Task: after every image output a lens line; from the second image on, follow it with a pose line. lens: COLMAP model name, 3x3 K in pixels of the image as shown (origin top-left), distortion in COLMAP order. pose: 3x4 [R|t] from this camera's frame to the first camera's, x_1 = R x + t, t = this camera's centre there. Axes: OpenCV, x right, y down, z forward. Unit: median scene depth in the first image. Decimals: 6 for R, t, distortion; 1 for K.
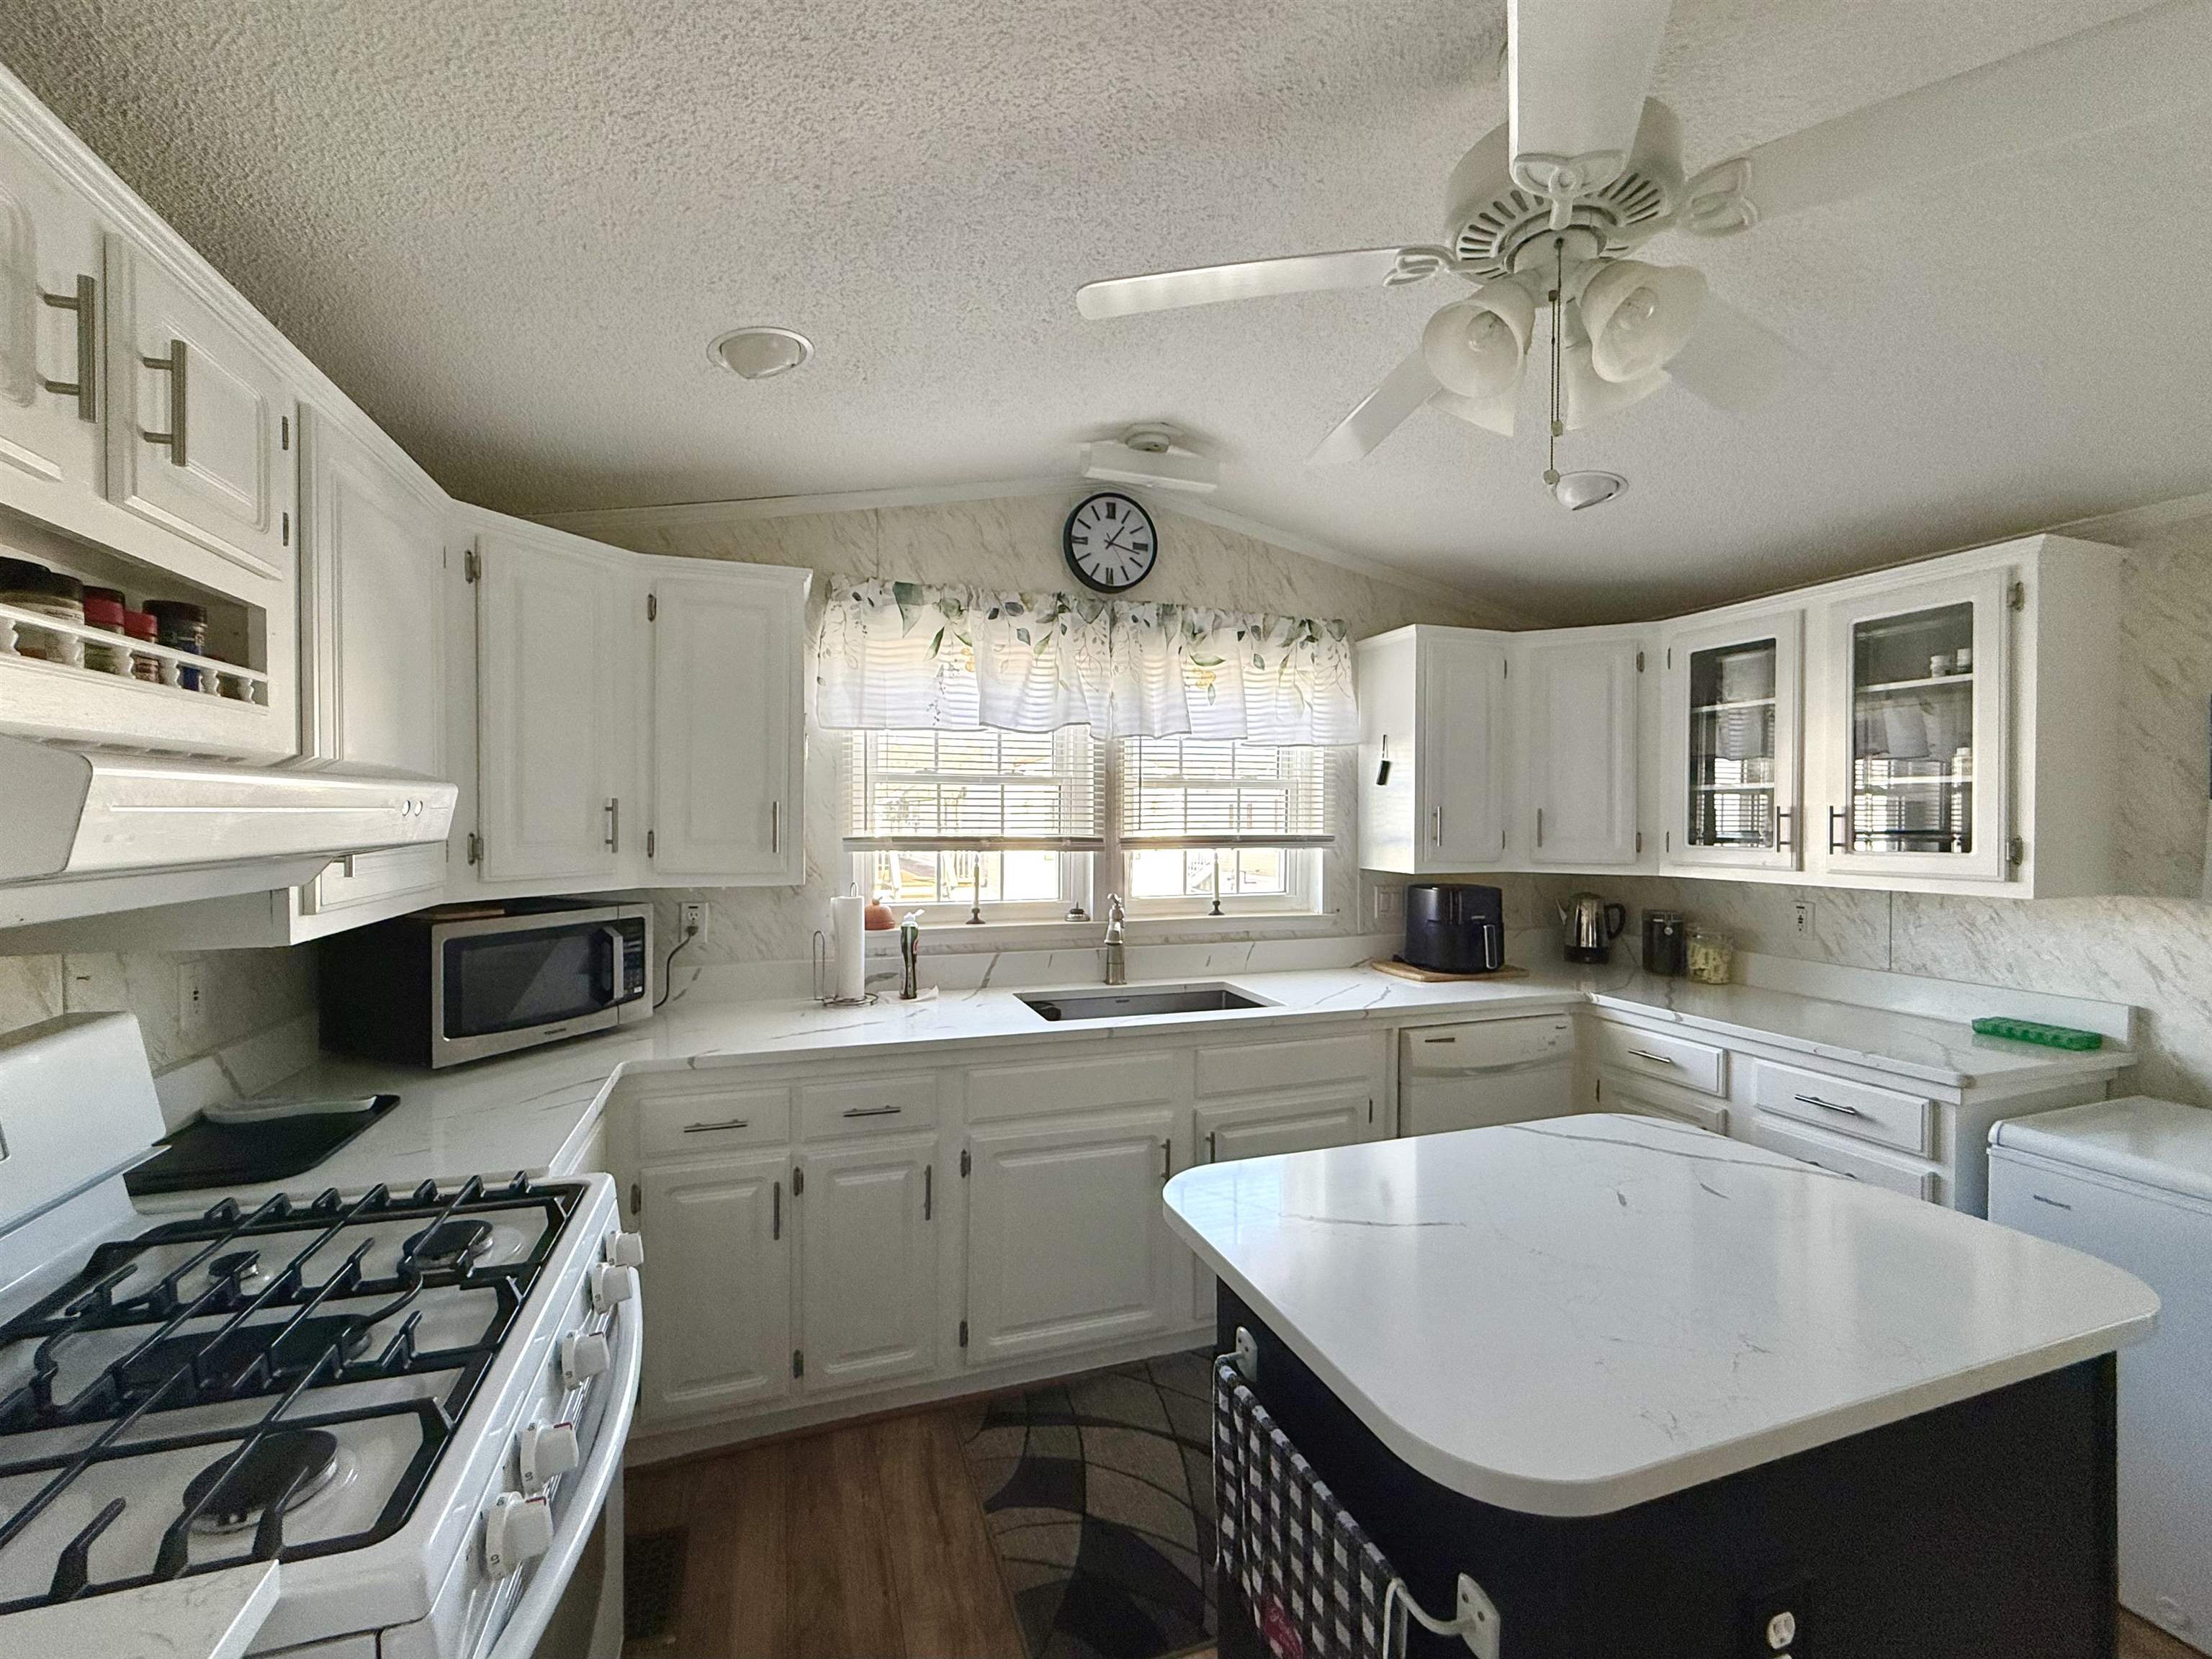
lens RADIAL K [[914.8, 0, 1097.4], [0, 914.8, 834.7], [0, 0, 1]] dist [0.002247, -0.000612]
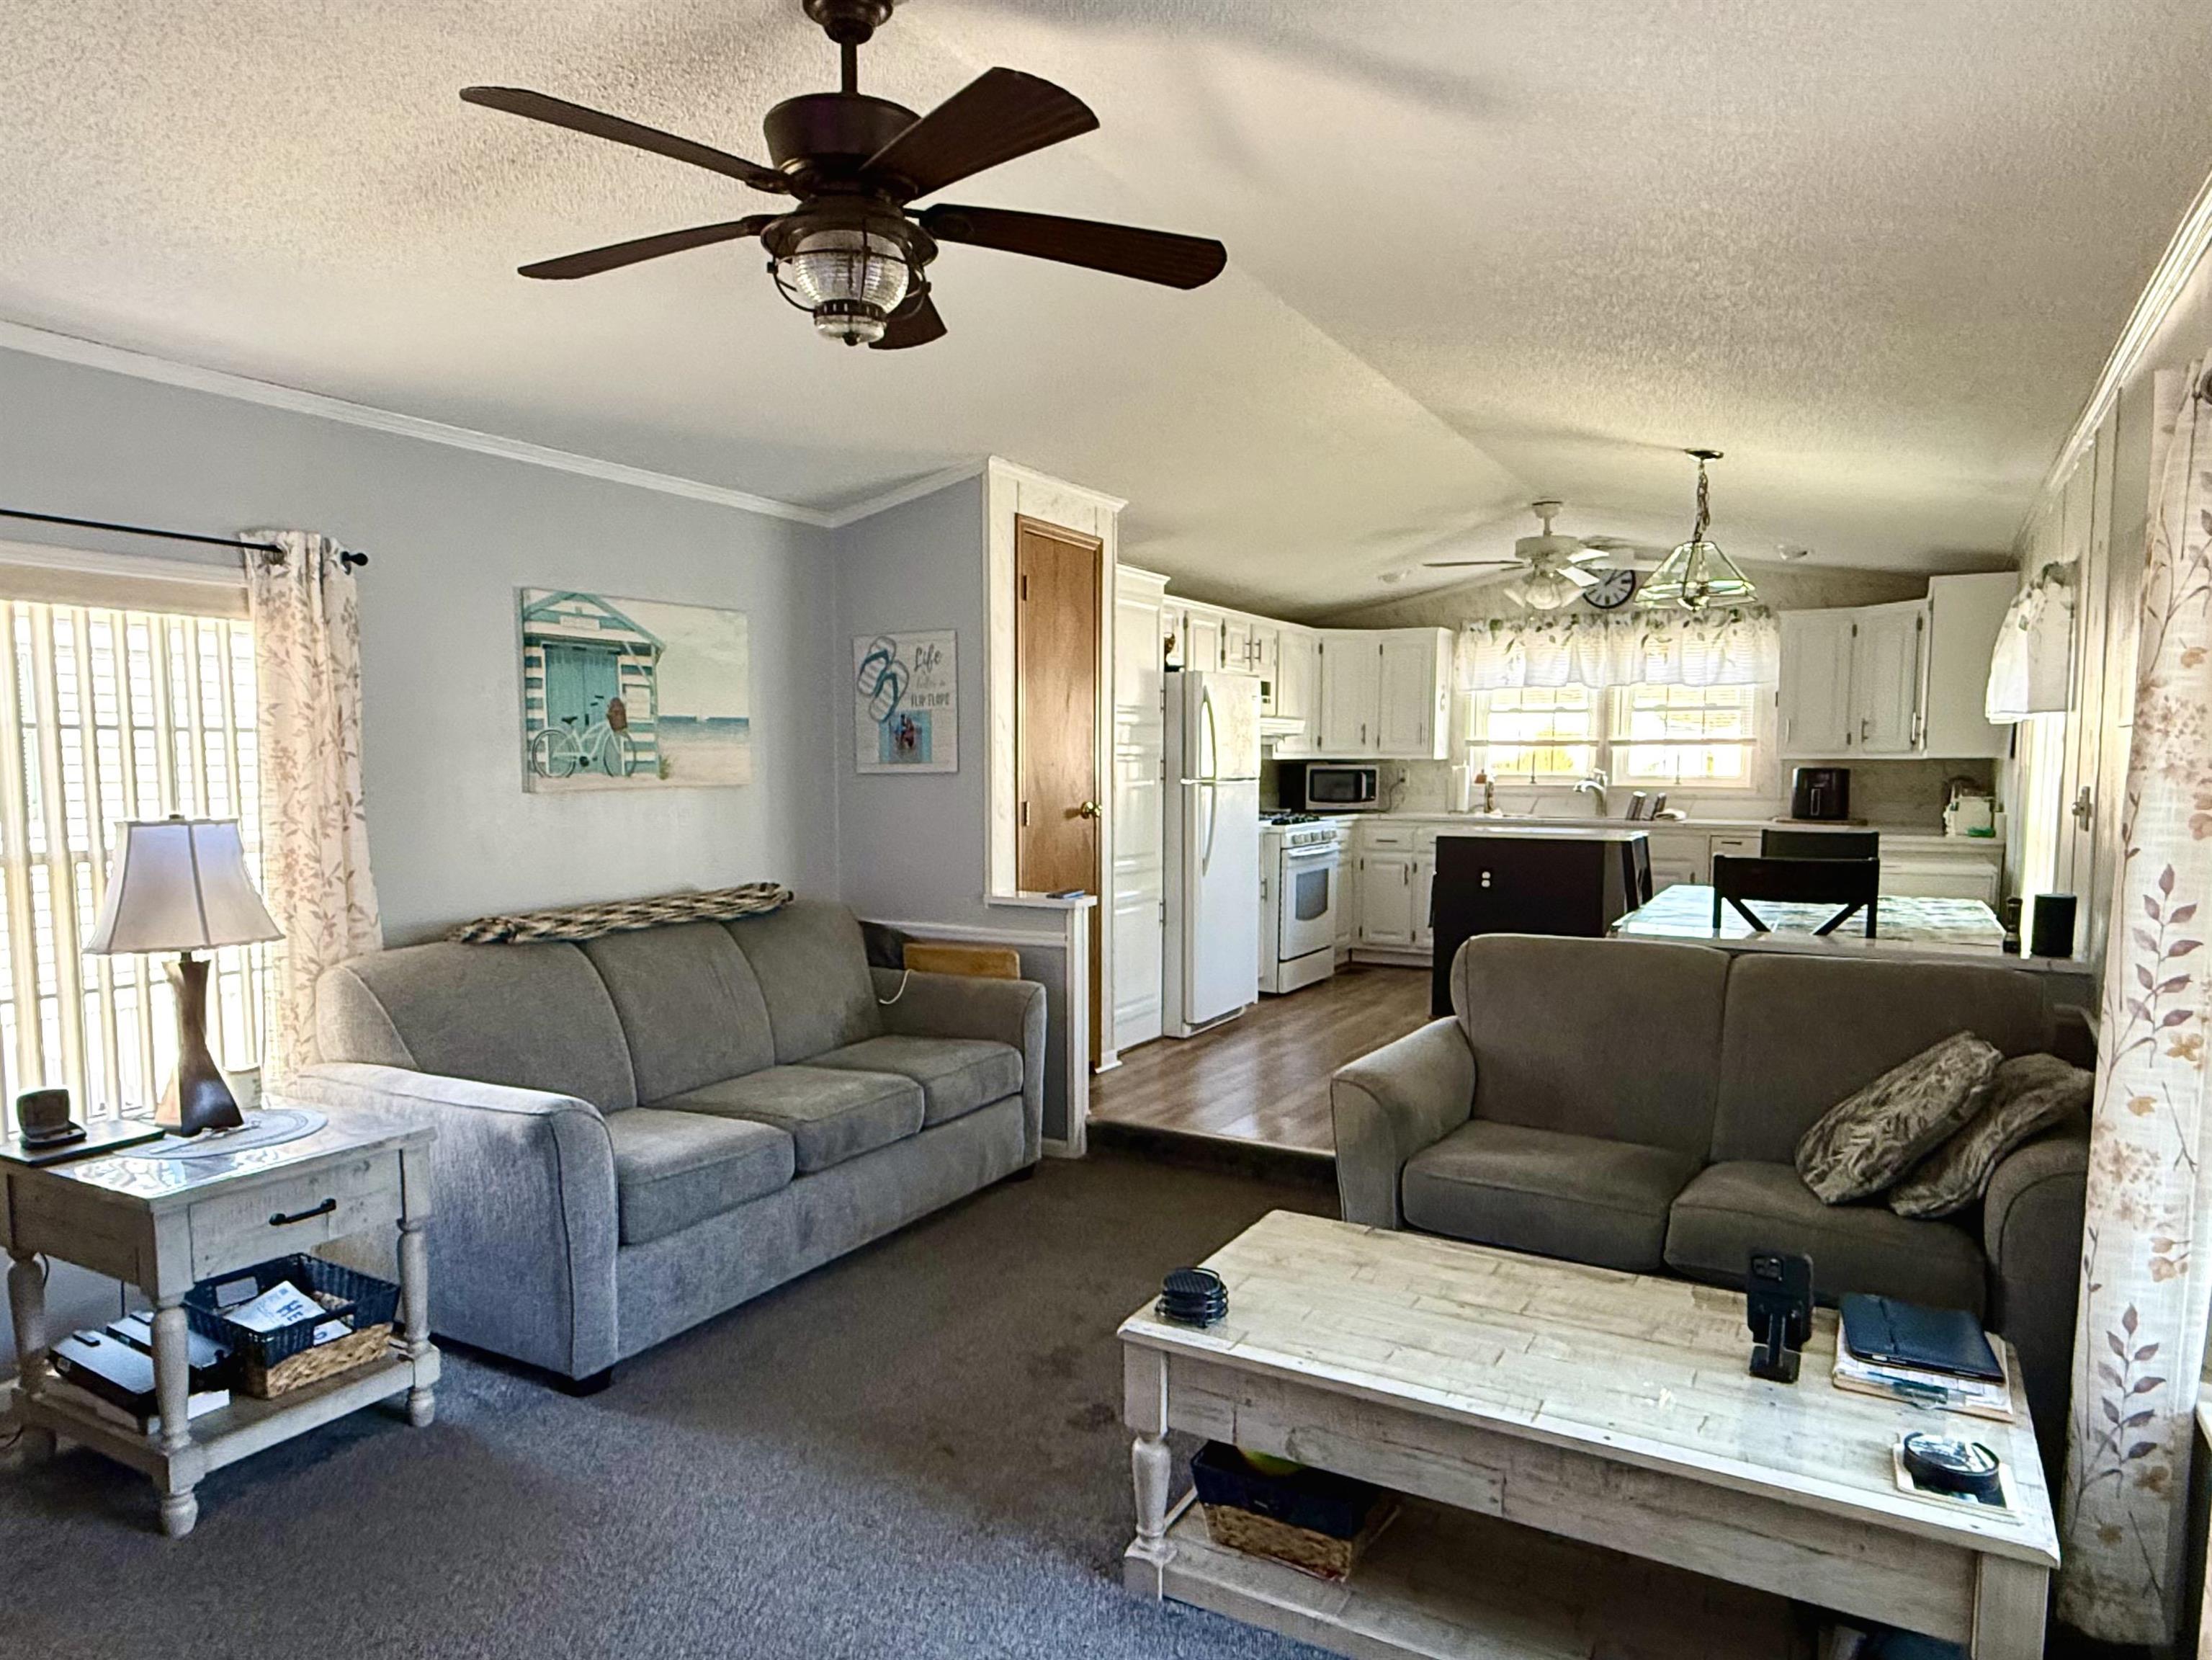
lens RADIAL K [[1374.4, 0, 1070.1], [0, 1374.4, 887.4], [0, 0, 1]] dist [-0.000358, -0.000694]
pose [[0.646168, 0.066734, -0.760272, 1.559154], [-0.012921, 0.996984, 0.076530, 0.109123], [0.763086, -0.039628, 0.645081, -1.770034]]
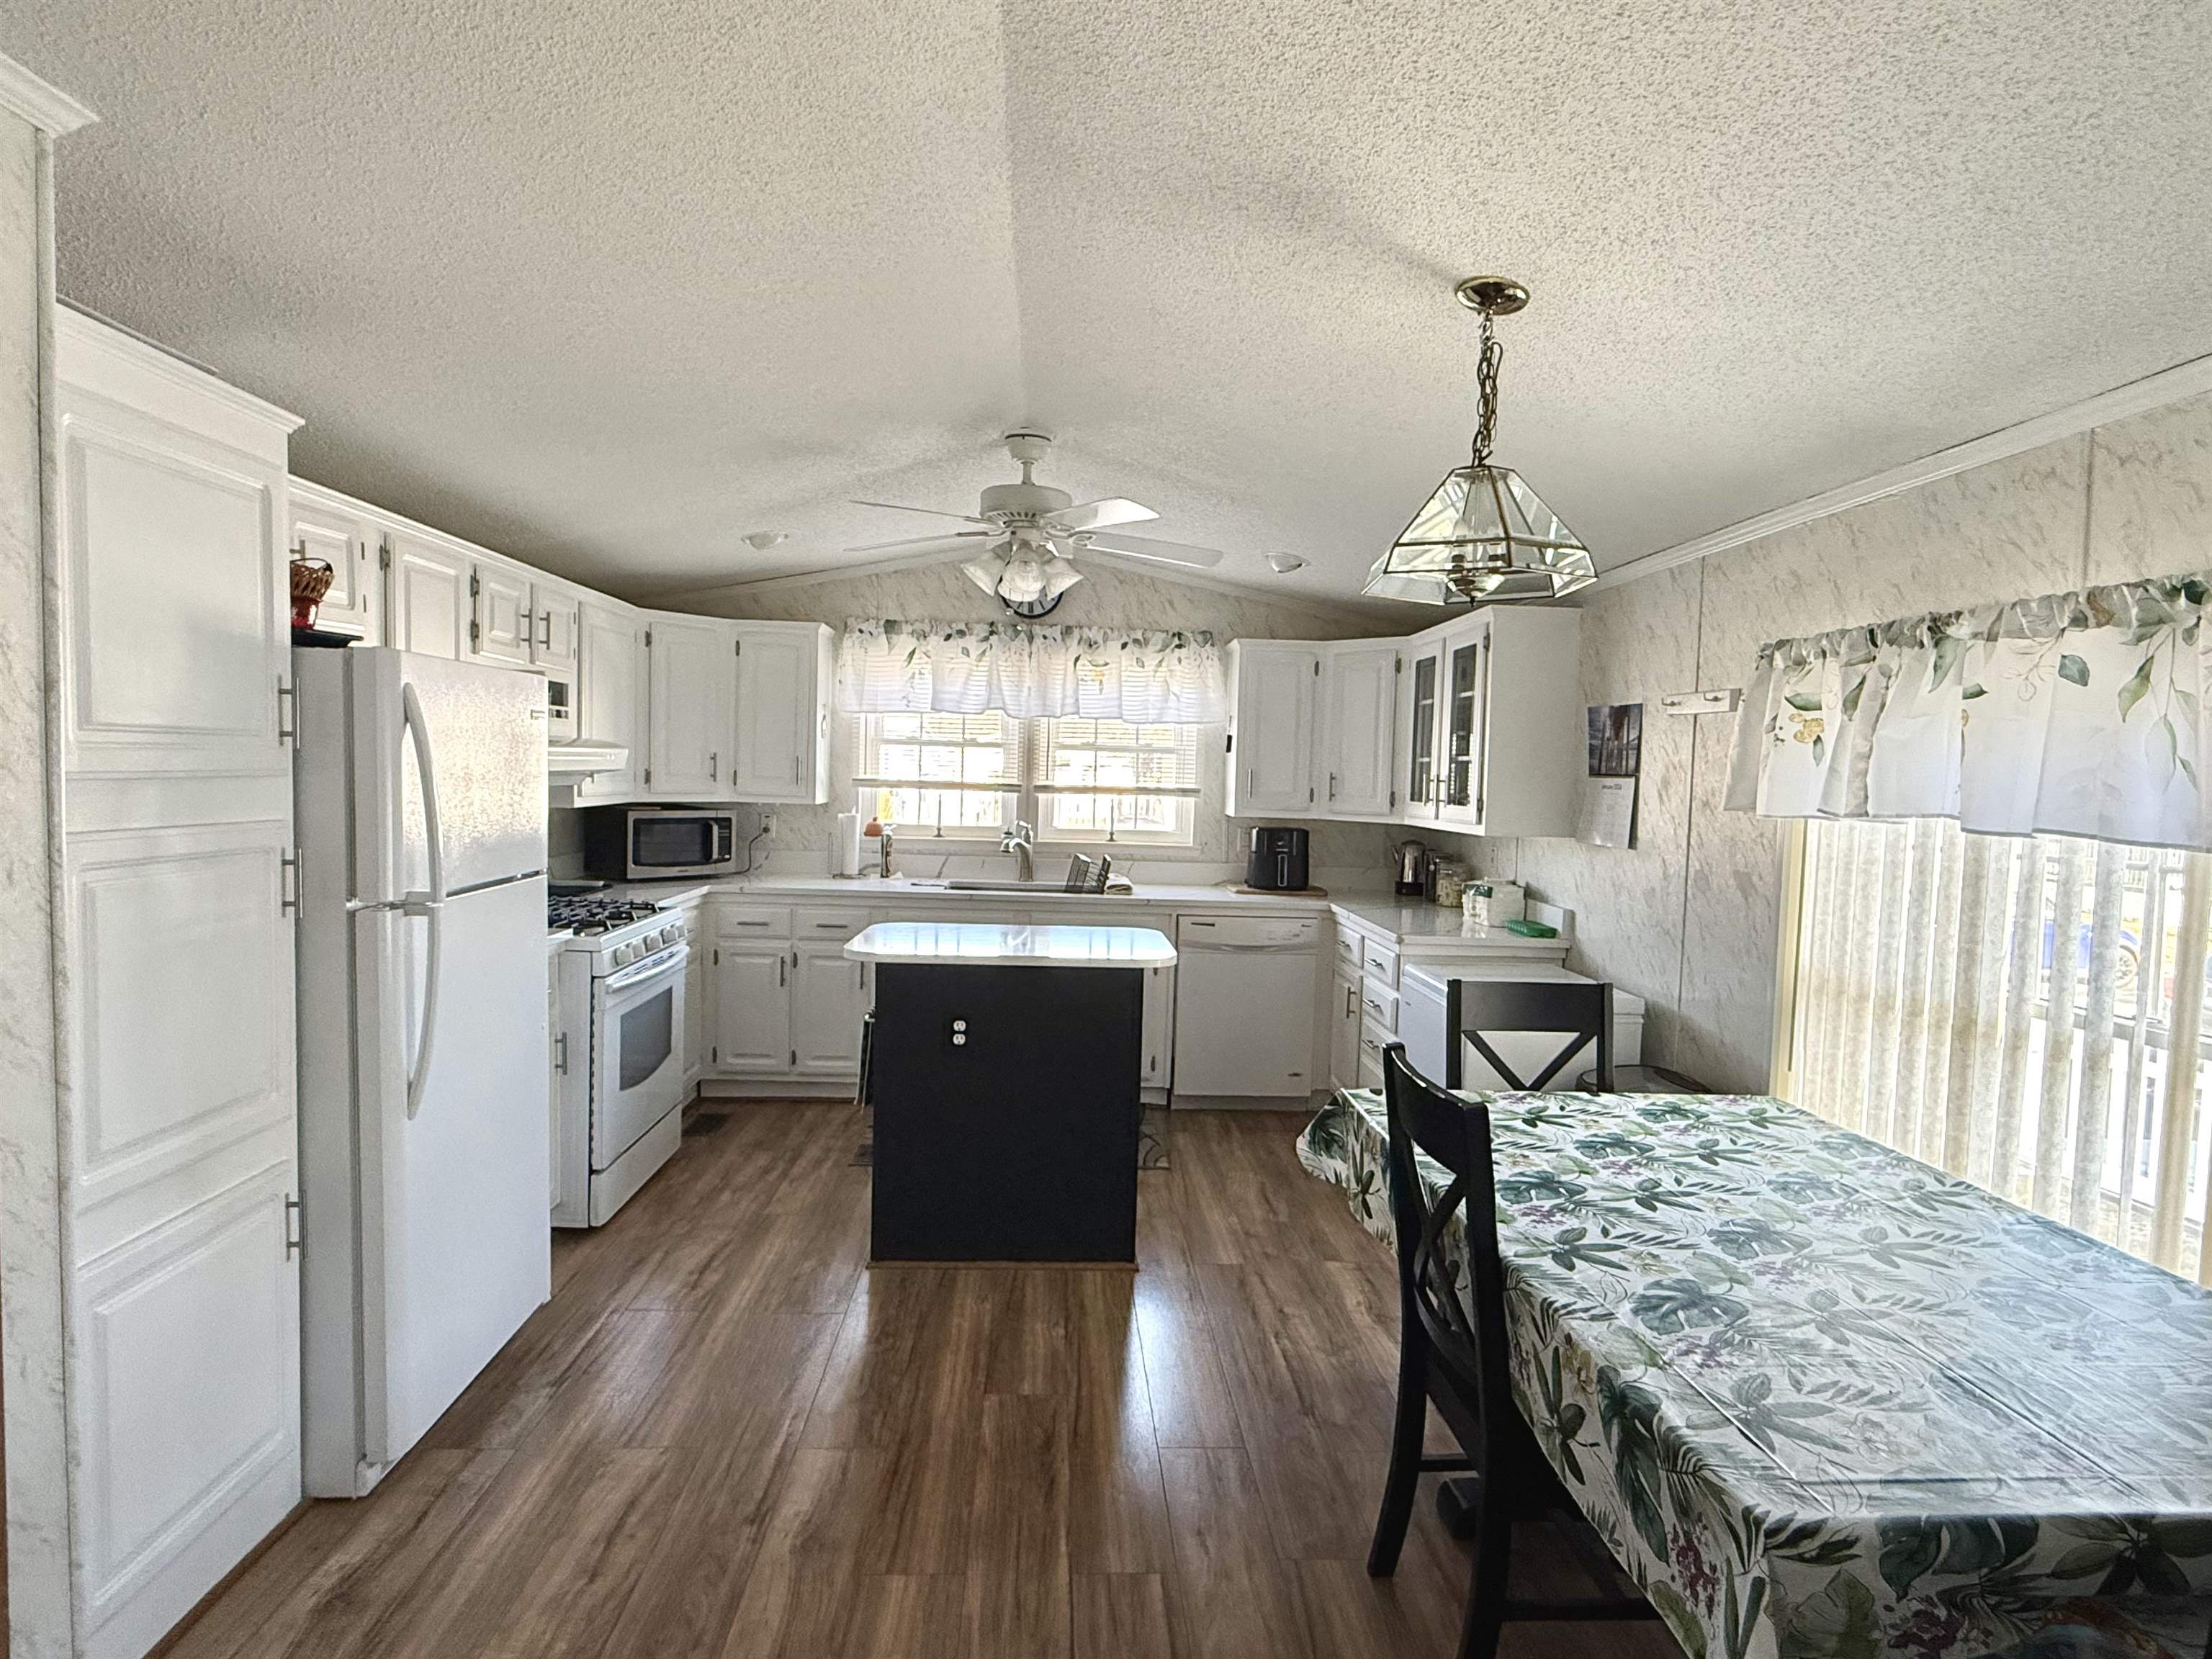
lens RADIAL K [[1145.2, 0, 1095.3], [0, 1145.2, 837.4], [0, 0, 1]] dist [-0.004697, -0.000265]
pose [[0.957409, 0.042289, -0.285623, 0.691899], [-0.032025, 0.998666, 0.040516, 0.010973], [0.286955, -0.029643, 0.957485, -0.795424]]
